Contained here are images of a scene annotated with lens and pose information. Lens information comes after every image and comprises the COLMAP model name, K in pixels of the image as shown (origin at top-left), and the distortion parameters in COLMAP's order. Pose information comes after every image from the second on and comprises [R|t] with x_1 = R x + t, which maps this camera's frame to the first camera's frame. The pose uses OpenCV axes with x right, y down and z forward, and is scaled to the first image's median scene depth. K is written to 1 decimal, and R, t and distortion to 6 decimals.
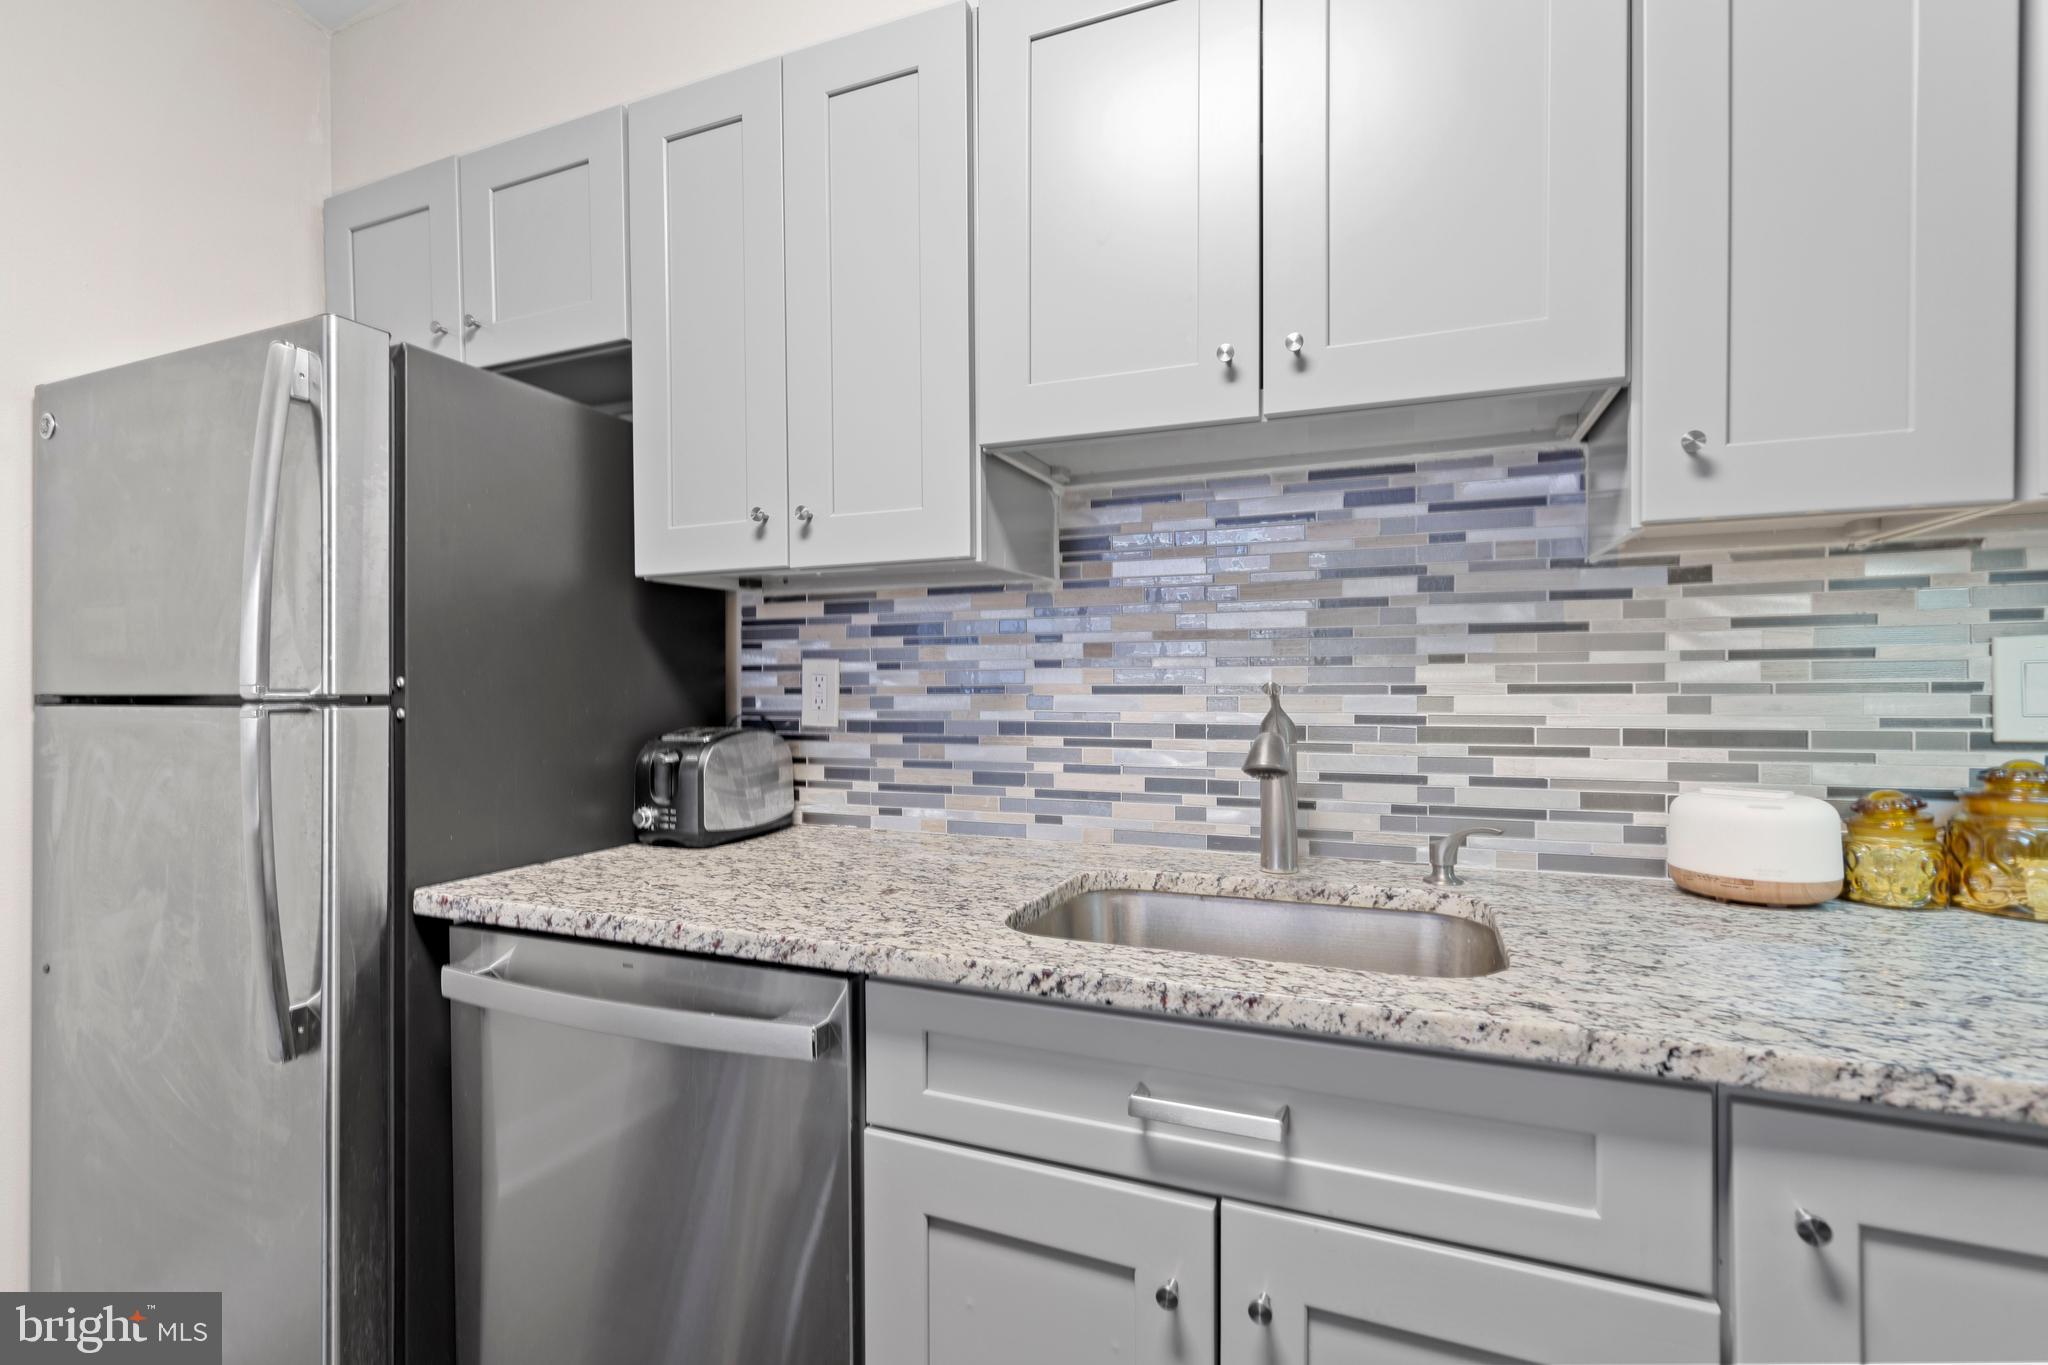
lens RADIAL K [[942.9, 0, 1005.8], [0, 942.9, 688.5], [0, 0, 1]] dist [-0.005590, 0.003811]
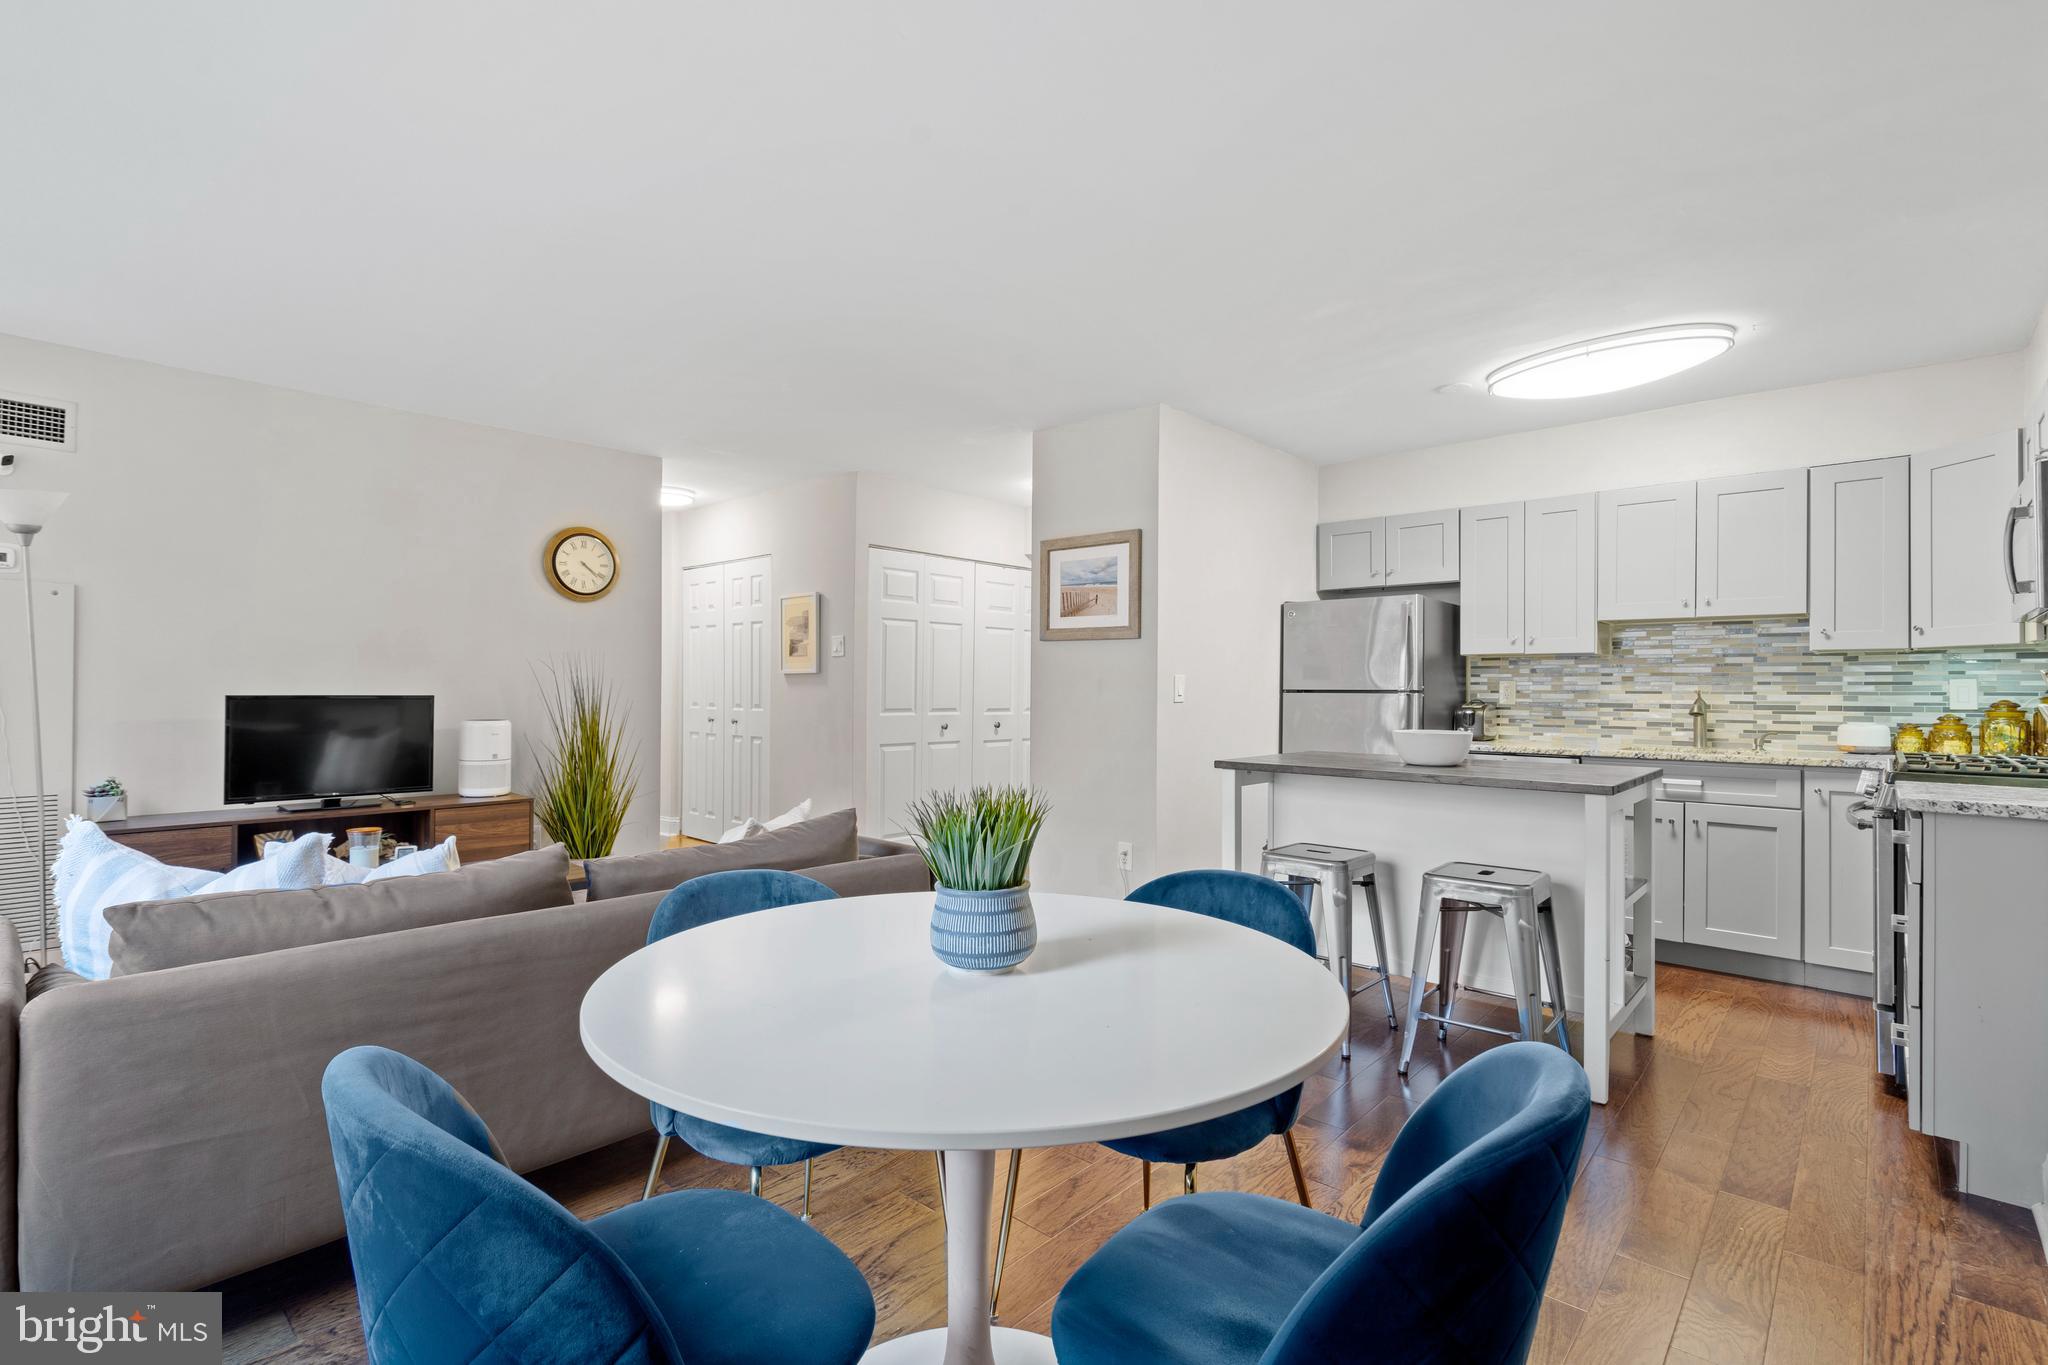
lens RADIAL K [[942.9, 0, 1005.5], [0, 942.9, 683.6], [0, 0, 1]] dist [-0.005590, 0.003811]
pose [[0.939300, 0.010621, -0.342933, -0.891733], [-0.015854, 0.999797, -0.012462, 0.051707], [0.342731, 0.017142, 0.939277, -3.014901]]
